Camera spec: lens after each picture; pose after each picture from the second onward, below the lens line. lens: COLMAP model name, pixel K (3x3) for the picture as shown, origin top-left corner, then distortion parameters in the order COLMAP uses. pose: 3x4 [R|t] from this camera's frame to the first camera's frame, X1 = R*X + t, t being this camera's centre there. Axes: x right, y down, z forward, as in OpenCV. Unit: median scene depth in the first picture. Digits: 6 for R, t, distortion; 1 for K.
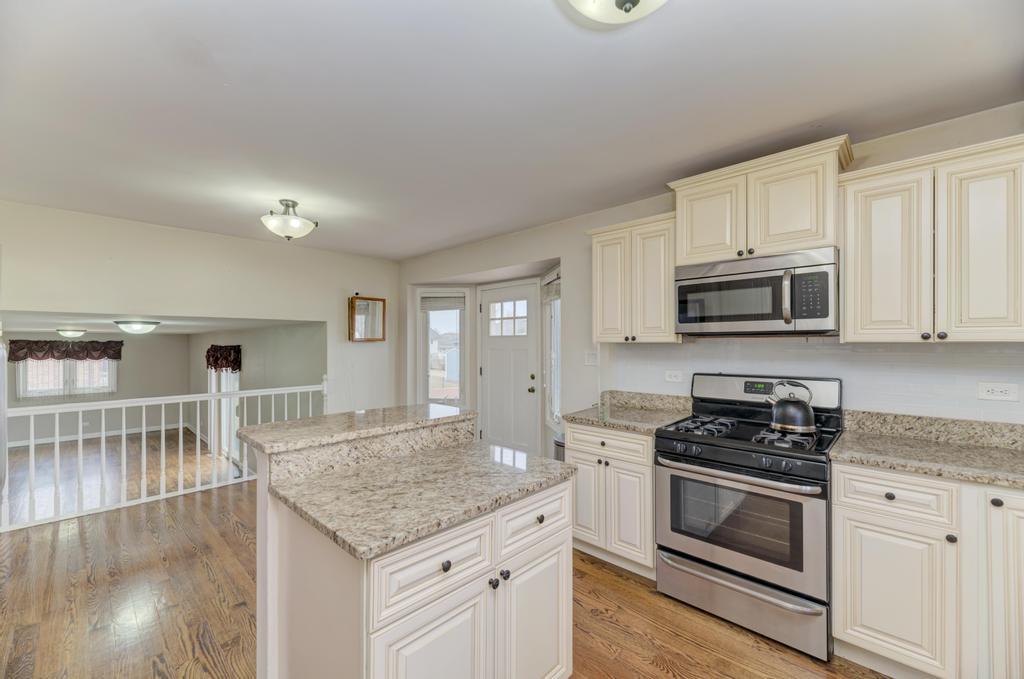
lens RADIAL K [[409.2, 0, 512.3], [0, 409.2, 342.7], [0, 0, 1]] dist [0.008737, -0.004447]
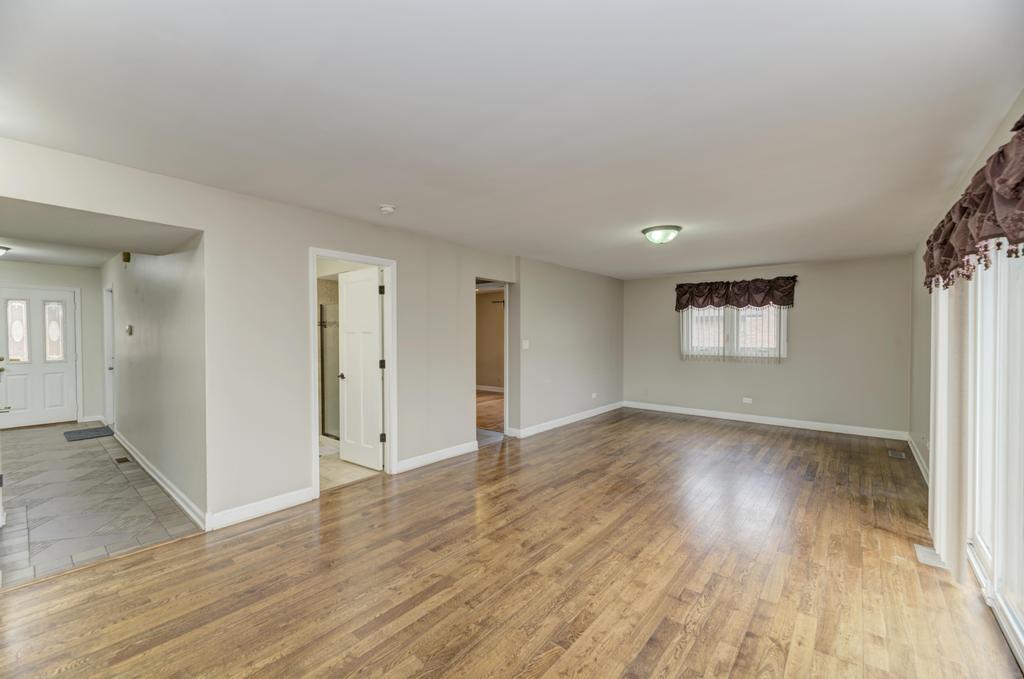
lens RADIAL K [[409.2, 0, 512.3], [0, 409.2, 342.7], [0, 0, 1]] dist [0.008737, -0.004447]
pose [[0.059463, 0.018150, -0.998065, -0.688167], [0.000252, 0.999834, 0.018197, 0.161196], [0.998230, -0.001334, 0.059449, 1.033118]]
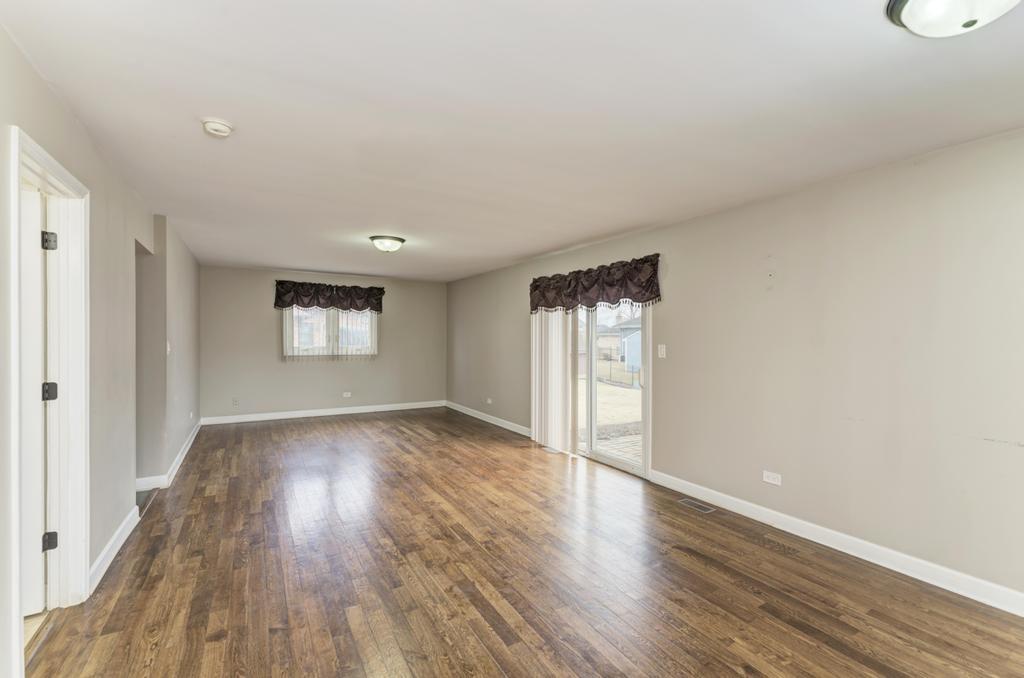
lens RADIAL K [[440.1, 0, 509.7], [0, 440.1, 336.9], [0, 0, 1]] dist [0.002086, 0.000172]
pose [[0.960913, 0.007038, -0.276762, -0.956128], [-0.007217, 0.999974, 0.000370, 0.161276], [0.276757, 0.001642, 0.960938, 0.543333]]
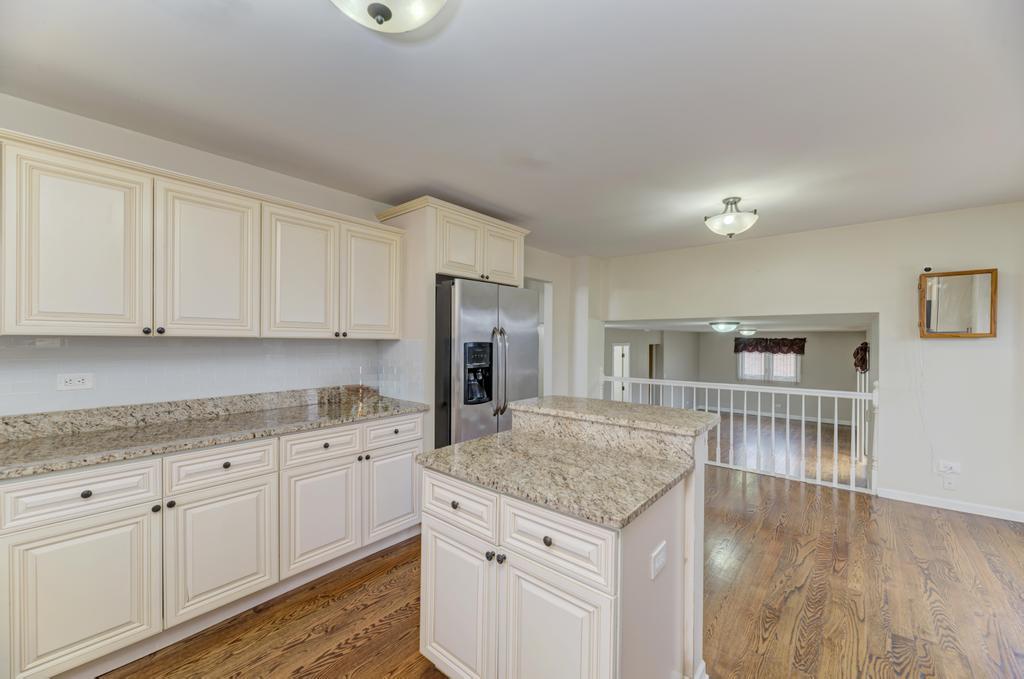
lens RADIAL K [[409.2, 0, 512.3], [0, 409.2, 342.7], [0, 0, 1]] dist [0.008737, -0.004447]
pose [[0.061788, 0.010333, -0.998036, 0.250988], [-0.004326, 0.999940, 0.010085, 0.000453], [0.998080, 0.003695, 0.061829, 0.235029]]
